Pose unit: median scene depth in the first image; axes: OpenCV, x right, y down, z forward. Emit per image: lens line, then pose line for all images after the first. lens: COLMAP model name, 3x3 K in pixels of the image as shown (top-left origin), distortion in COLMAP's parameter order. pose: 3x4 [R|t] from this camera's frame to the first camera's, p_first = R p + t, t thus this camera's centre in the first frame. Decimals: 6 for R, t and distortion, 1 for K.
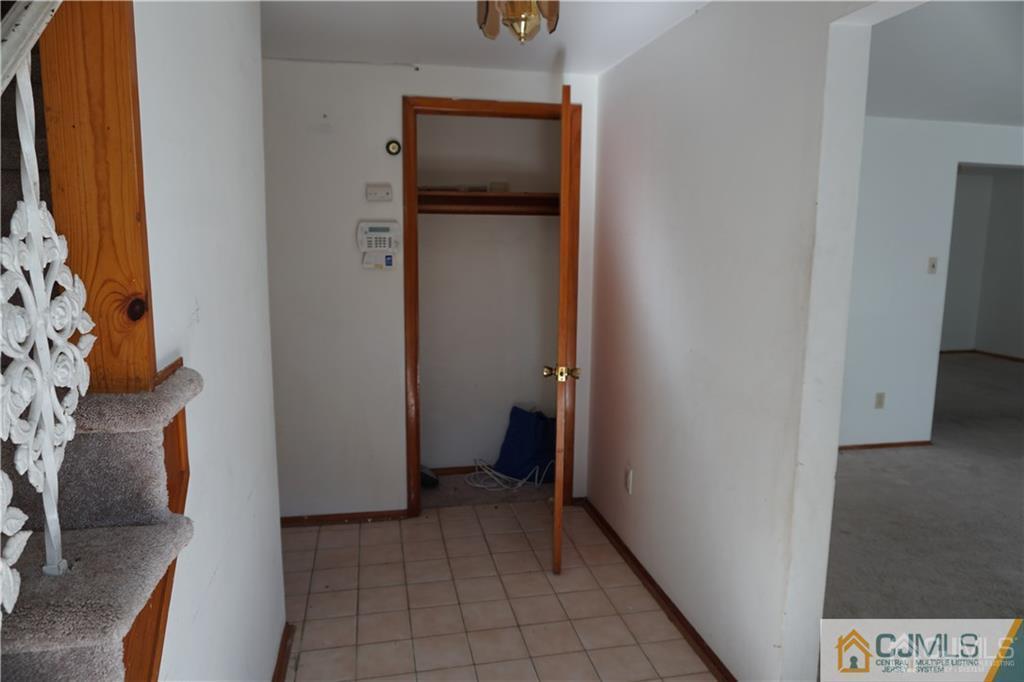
lens RADIAL K [[673.4, 0, 509.6], [0, 673.4, 341.8], [0, 0, 1]] dist [-0.047138, 0.016084]
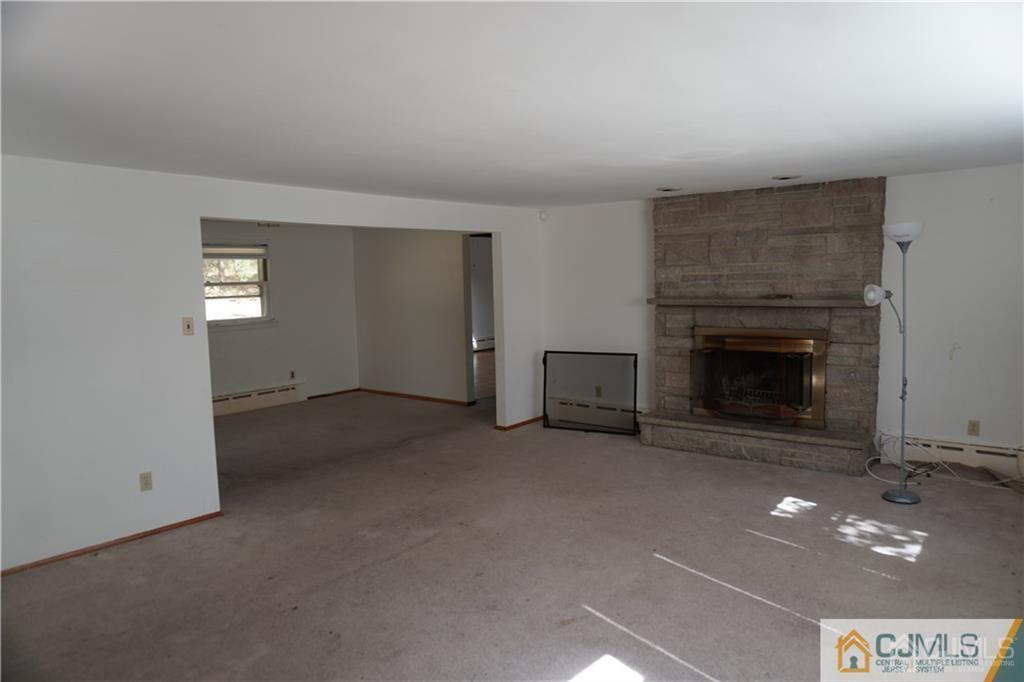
lens RADIAL K [[673.4, 0, 505.3], [0, 673.4, 340.2], [0, 0, 1]] dist [-0.047138, 0.016084]
pose [[0.764868, -0.085336, 0.638510, 0.373832], [0.132254, 0.990875, -0.025997, -0.012030], [-0.630465, 0.104330, 0.769174, -0.000268]]
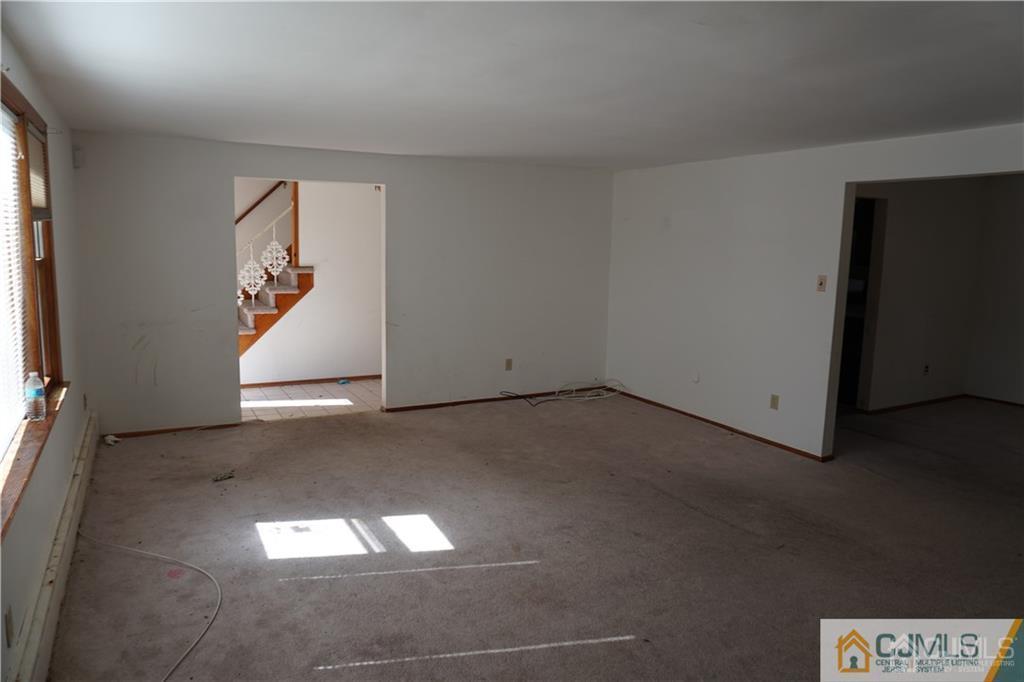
lens RADIAL K [[673.4, 0, 510.8], [0, 673.4, 340.6], [0, 0, 1]] dist [-0.047138, 0.016084]
pose [[0.304676, 0.128435, -0.943757, 1.464047], [-0.160872, 0.983570, 0.081918, -0.033694], [0.938772, 0.126865, 0.320331, 0.216124]]
